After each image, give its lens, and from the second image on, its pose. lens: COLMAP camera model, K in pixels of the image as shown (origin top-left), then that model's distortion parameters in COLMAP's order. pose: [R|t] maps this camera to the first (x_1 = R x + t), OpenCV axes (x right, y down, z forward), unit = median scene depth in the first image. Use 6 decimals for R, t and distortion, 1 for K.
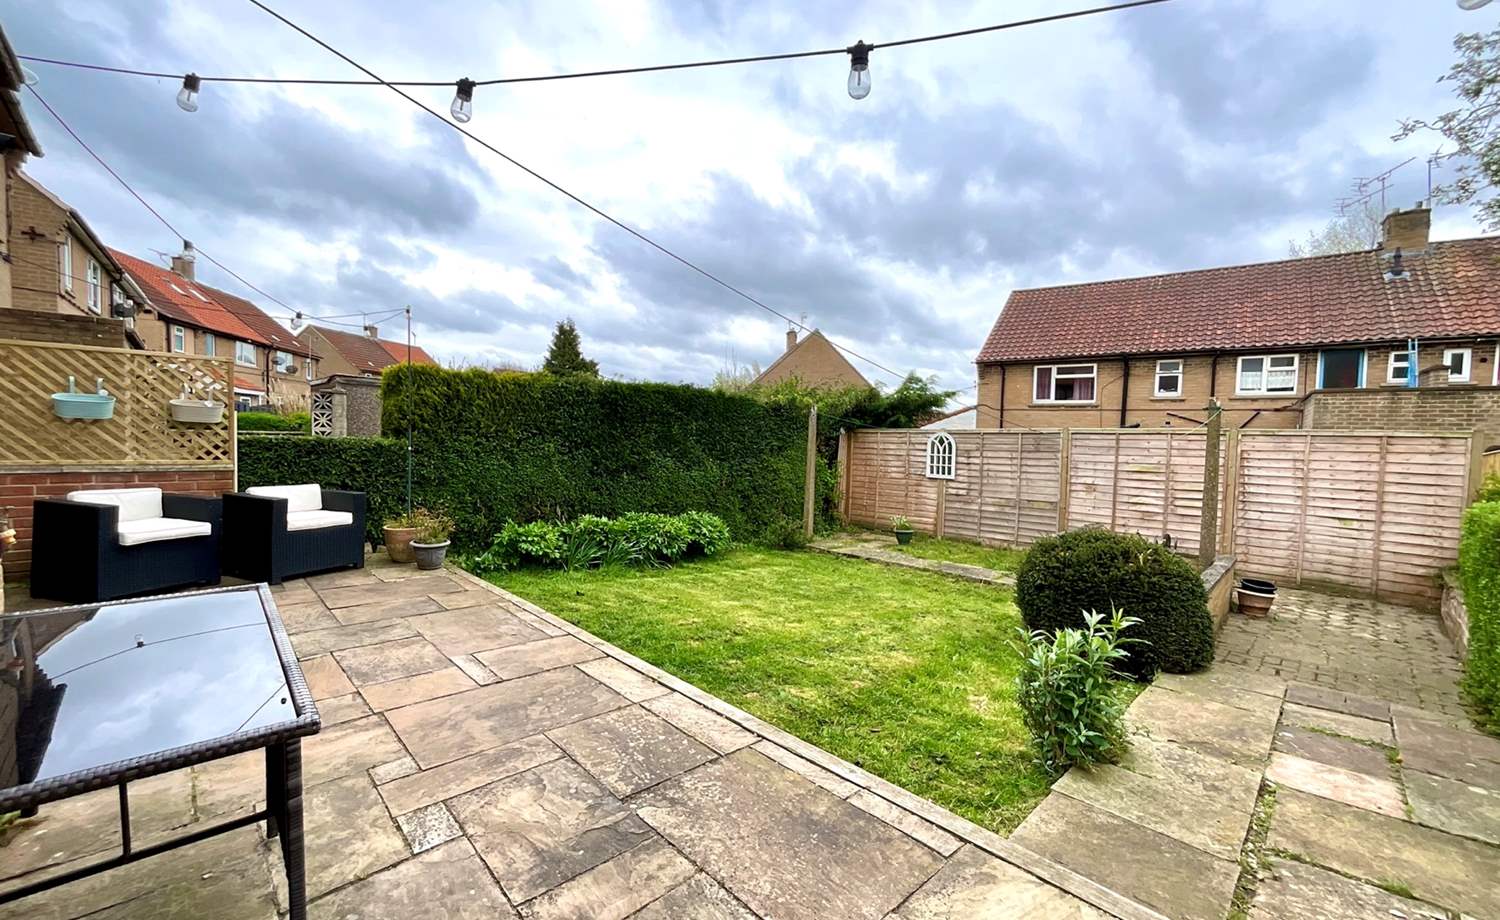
lens RADIAL K [[608.3, 0, 750.2], [0, 608.3, 457.3], [0, 0, 1]] dist [0.000073, 0.000224]
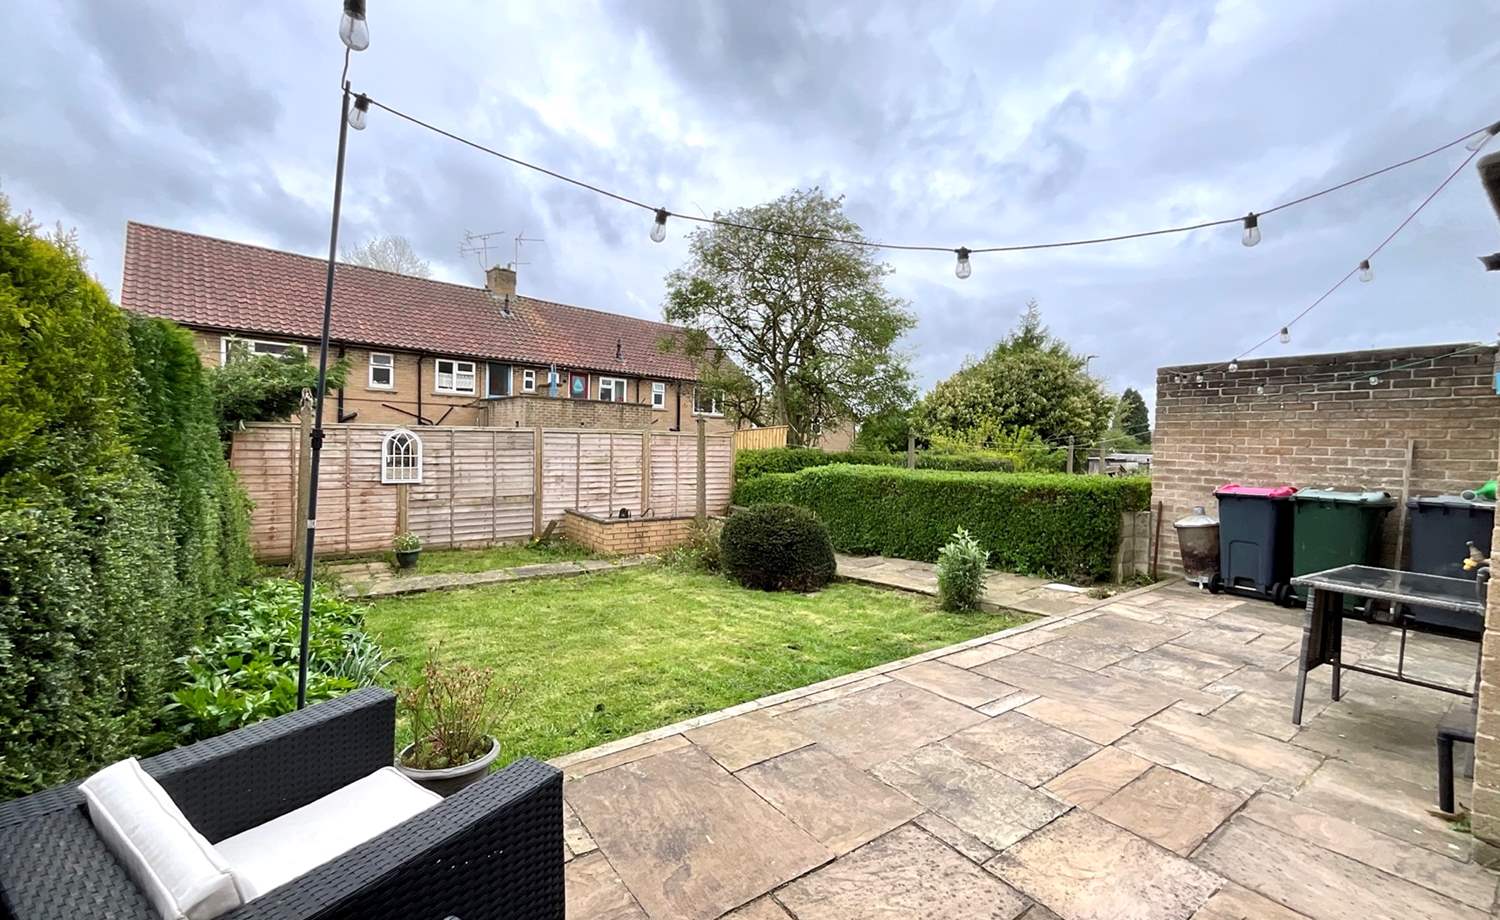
lens RADIAL K [[608.3, 0, 749.8], [0, 608.3, 466.0], [0, 0, 1]] dist [0.000073, 0.000224]
pose [[0.134716, -0.060678, 0.989025, -0.499212], [0.014945, 0.998134, 0.059201, -0.035438], [-0.990771, 0.006805, 0.135372, 0.435554]]
